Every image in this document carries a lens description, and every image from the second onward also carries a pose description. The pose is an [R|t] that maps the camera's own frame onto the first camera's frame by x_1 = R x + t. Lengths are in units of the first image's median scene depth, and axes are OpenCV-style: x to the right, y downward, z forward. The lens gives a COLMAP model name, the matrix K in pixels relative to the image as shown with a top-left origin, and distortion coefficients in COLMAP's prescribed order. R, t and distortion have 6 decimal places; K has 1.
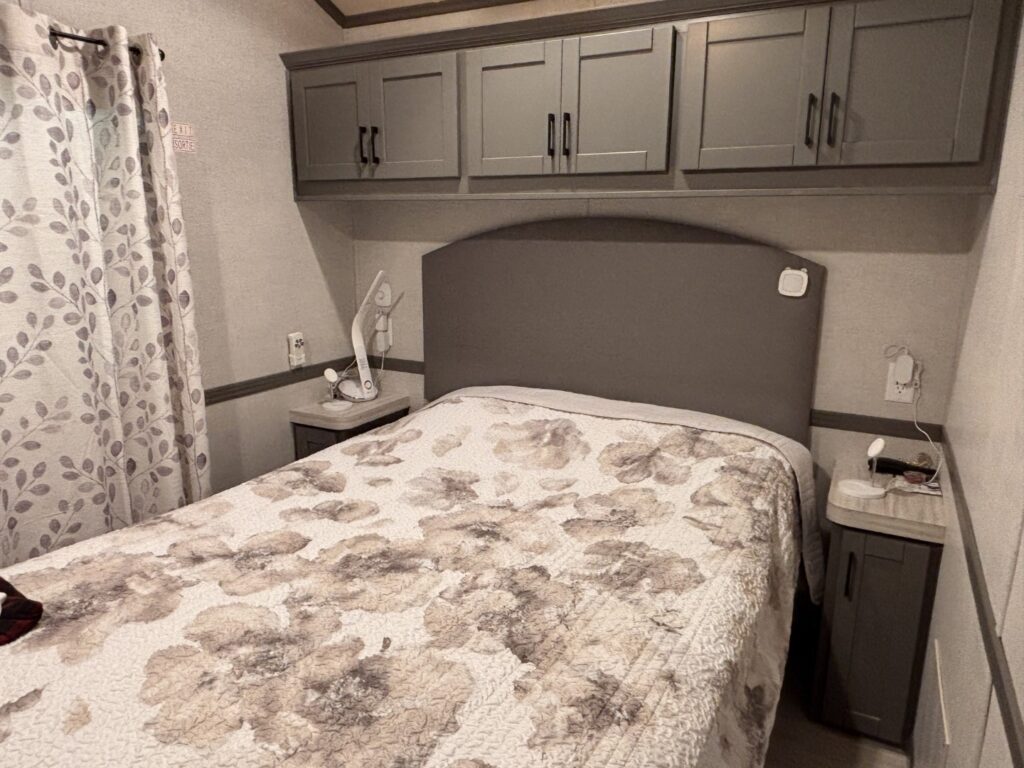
lens RADIAL K [[665.1, 0, 512.0], [0, 665.1, 384.0], [0, 0, 1]] dist [0.001515, 0.001001]
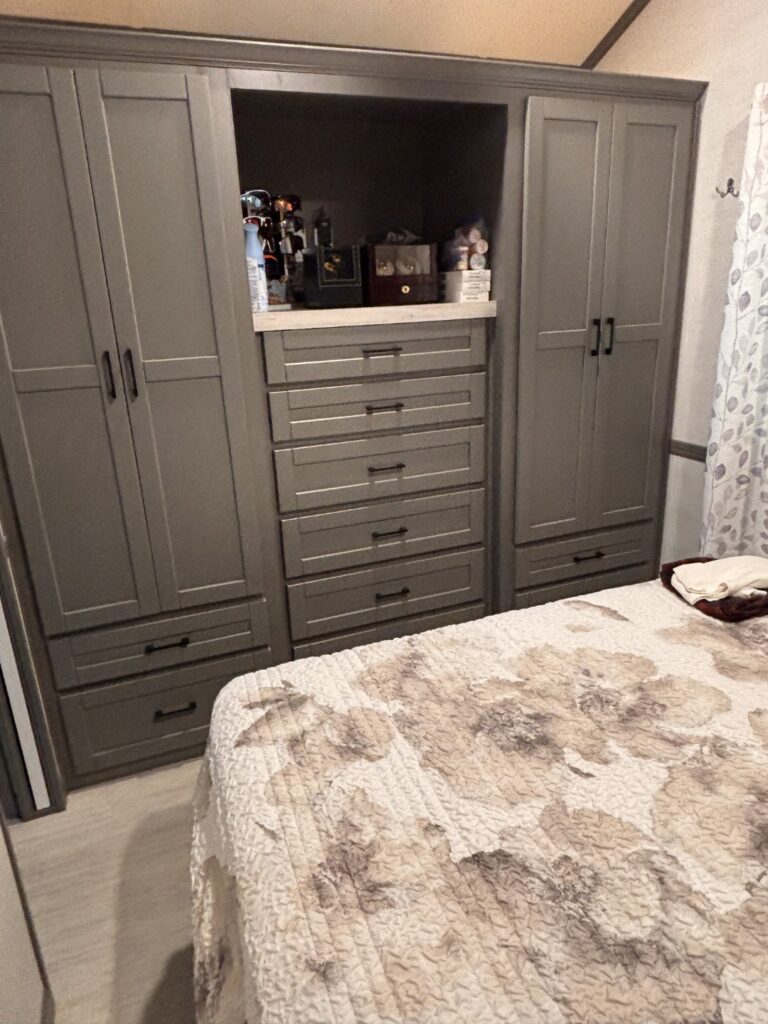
lens RADIAL K [[665.1, 0, 384.0], [0, 665.1, 512.0], [0, 0, 1]] dist [0.001515, 0.001001]
pose [[-0.637942, 0.263256, -0.723690, 0.540918], [-0.151853, 0.878298, 0.453358, -0.284151], [0.754964, 0.399110, -0.520327, 1.147535]]
